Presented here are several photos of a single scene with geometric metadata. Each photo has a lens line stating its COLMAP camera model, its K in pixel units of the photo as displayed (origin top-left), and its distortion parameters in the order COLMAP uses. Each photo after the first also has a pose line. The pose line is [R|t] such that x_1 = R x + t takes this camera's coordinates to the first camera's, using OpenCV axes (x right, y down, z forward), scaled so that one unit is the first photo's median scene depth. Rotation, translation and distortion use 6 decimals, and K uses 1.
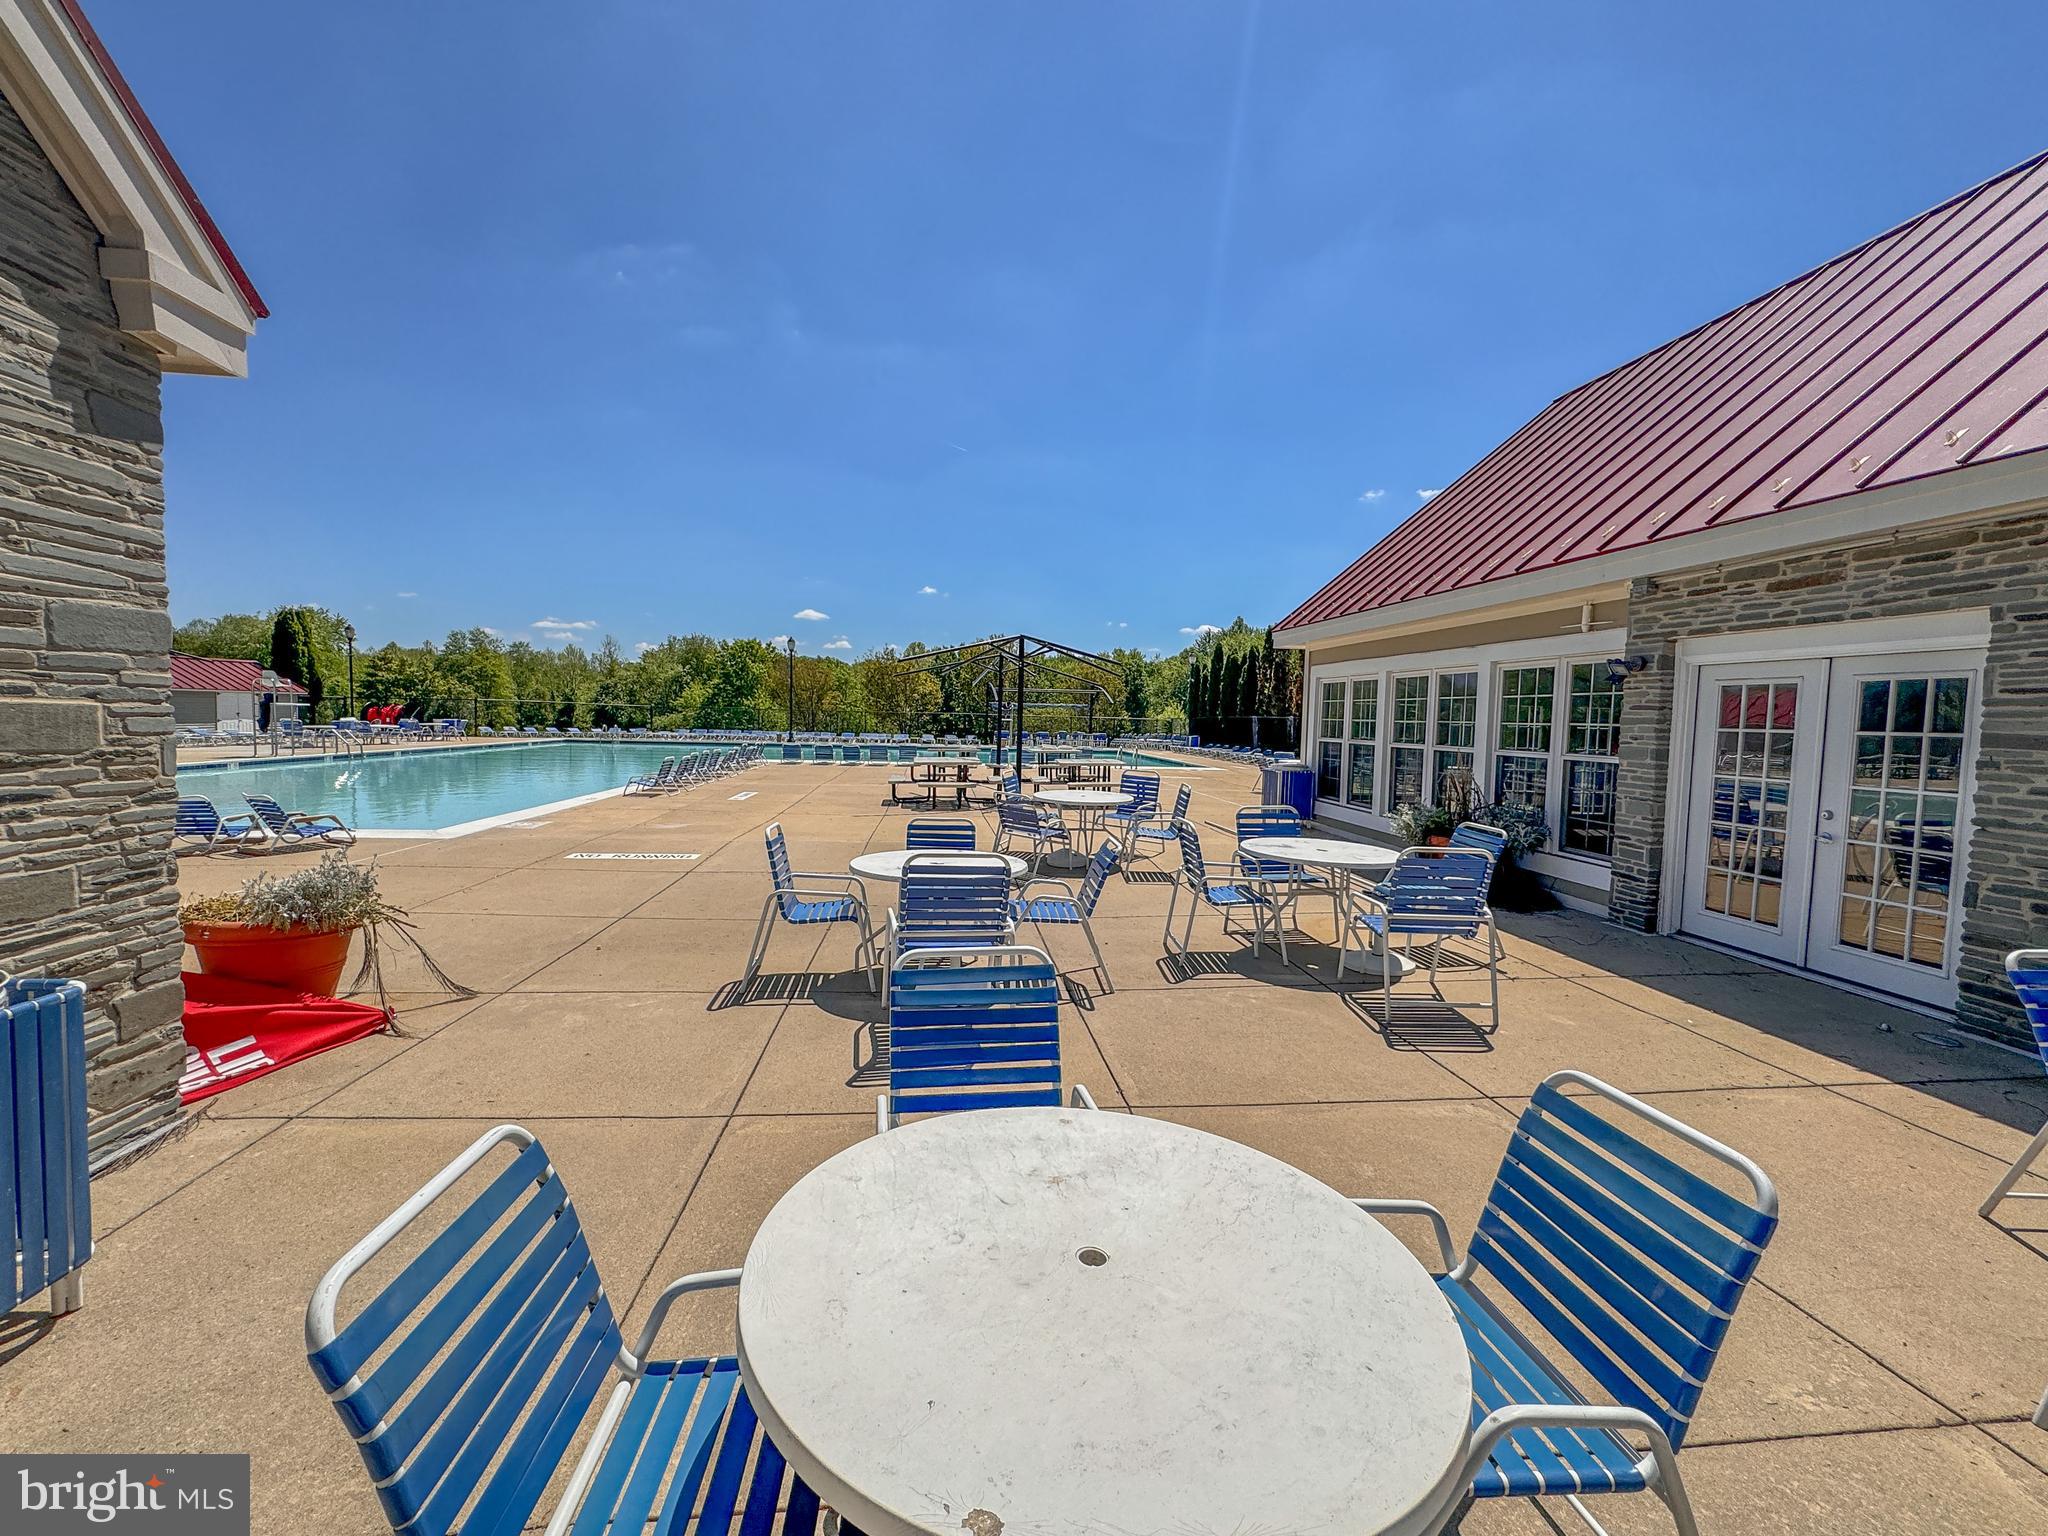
lens RADIAL K [[817.7, 0, 1024.4], [0, 817.7, 763.9], [0, 0, 1]] dist [0.000308, 0.000188]
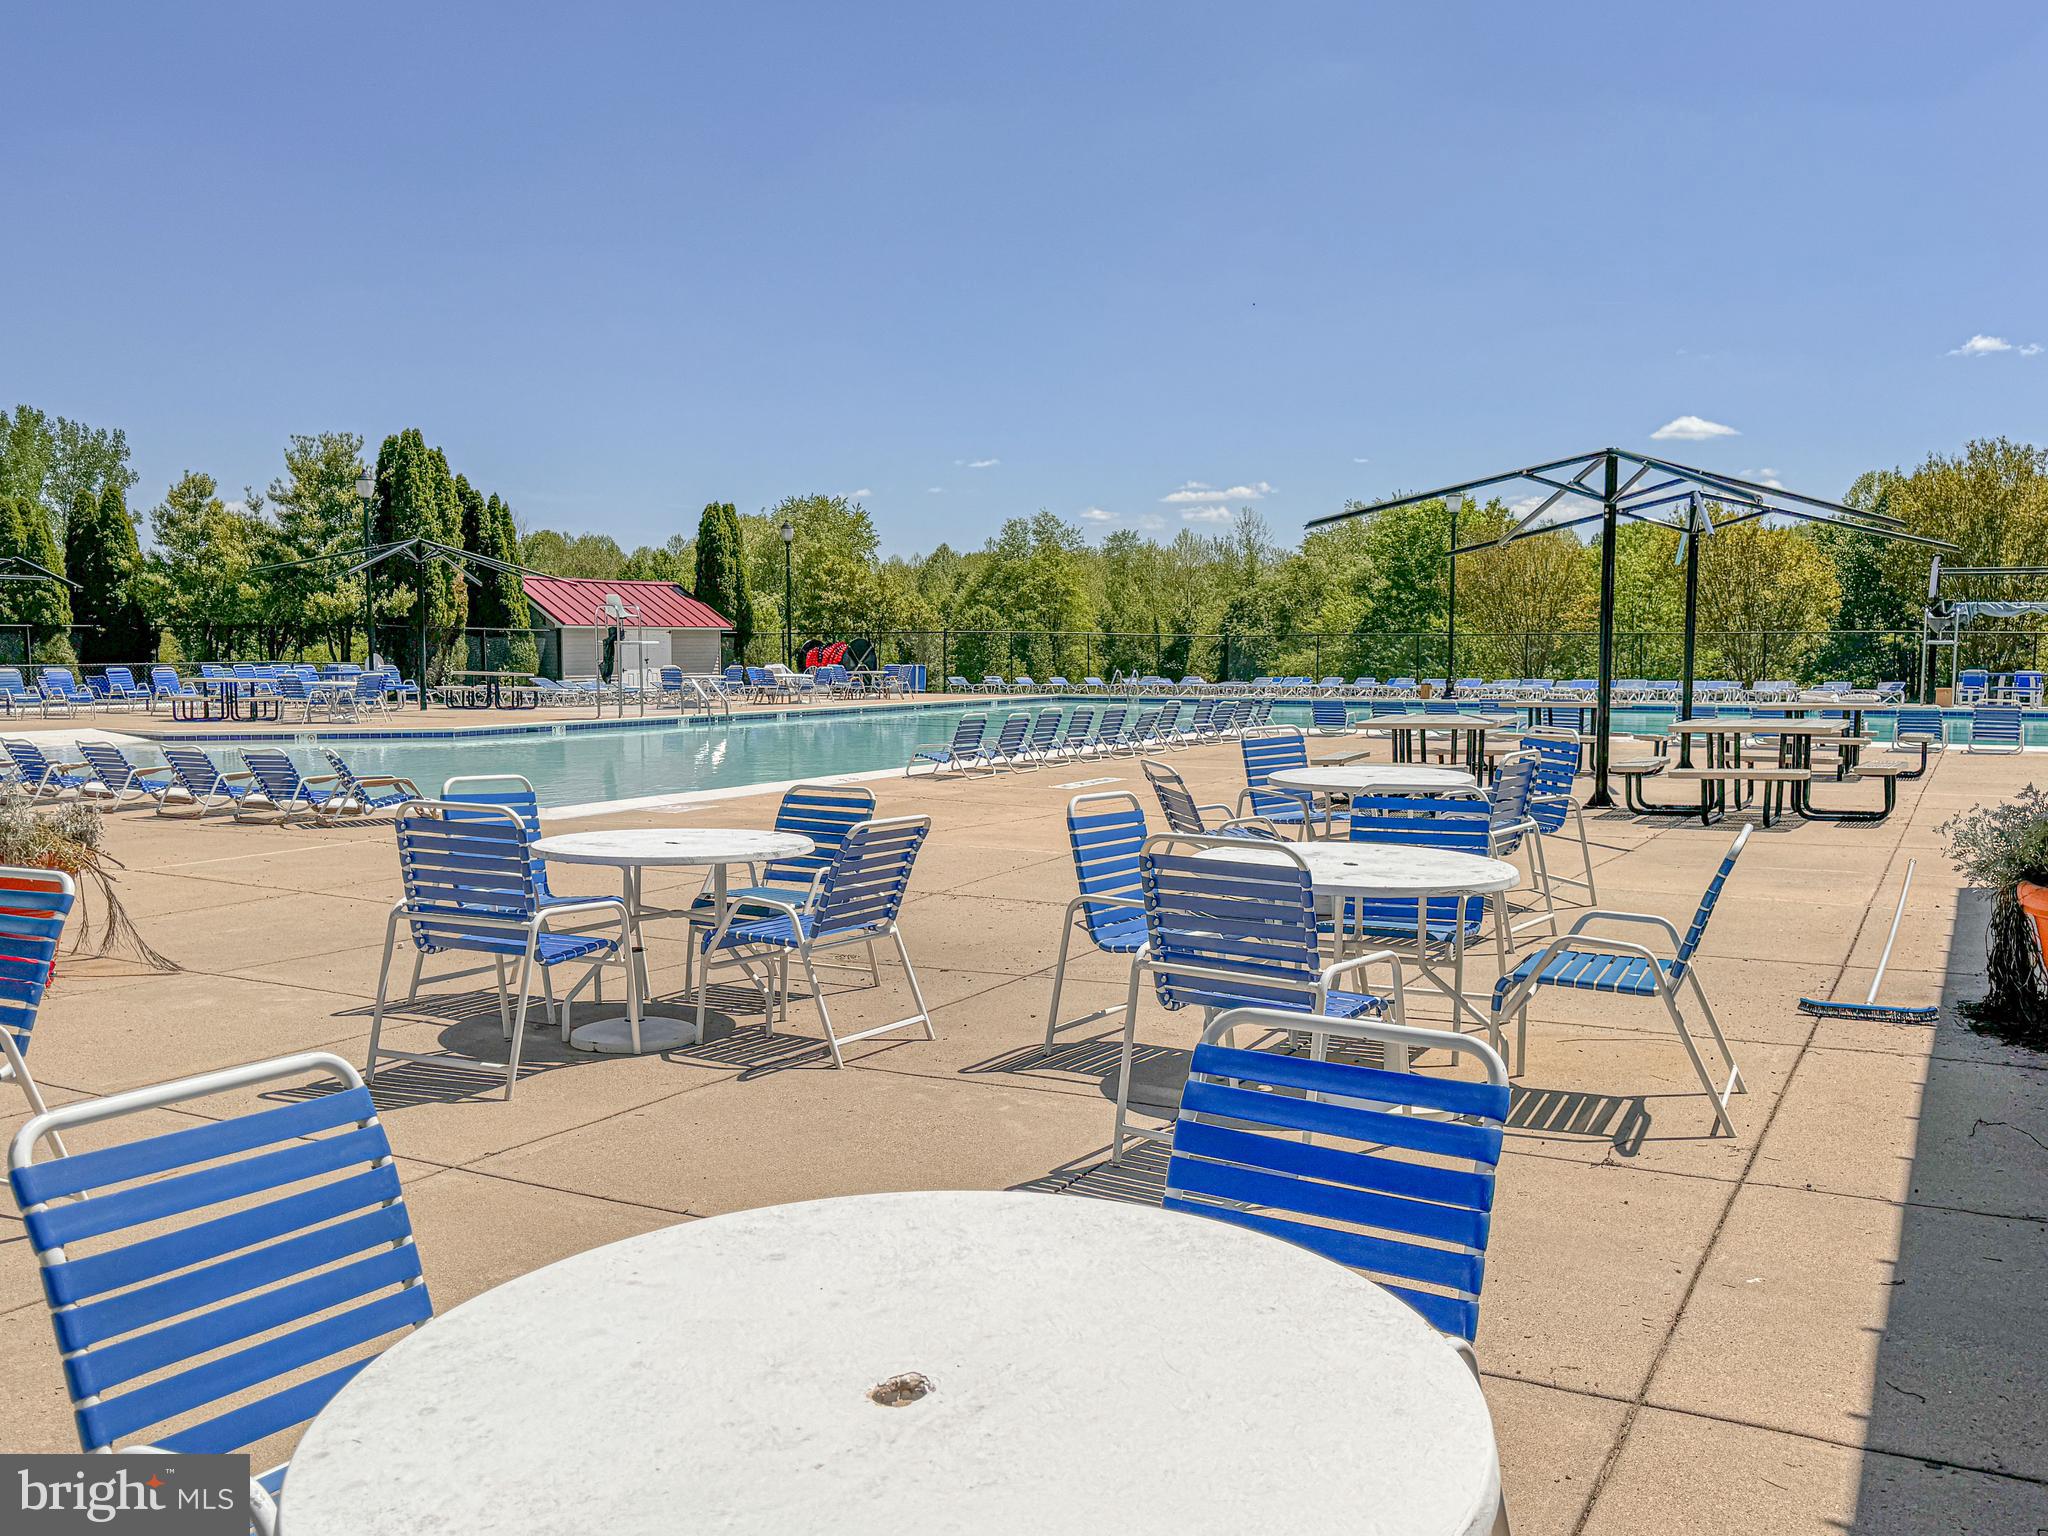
lens RADIAL K [[1698.4, 0, 1057.1], [0, 1698.4, 772.9], [0, 0, 1]] dist [0.048153, -0.007694]
pose [[0.824114, 0.018403, -0.566125, 0.123609], [-0.011582, 0.999811, 0.015641, 0.006078], [0.566305, -0.006333, 0.824171, 0.010665]]
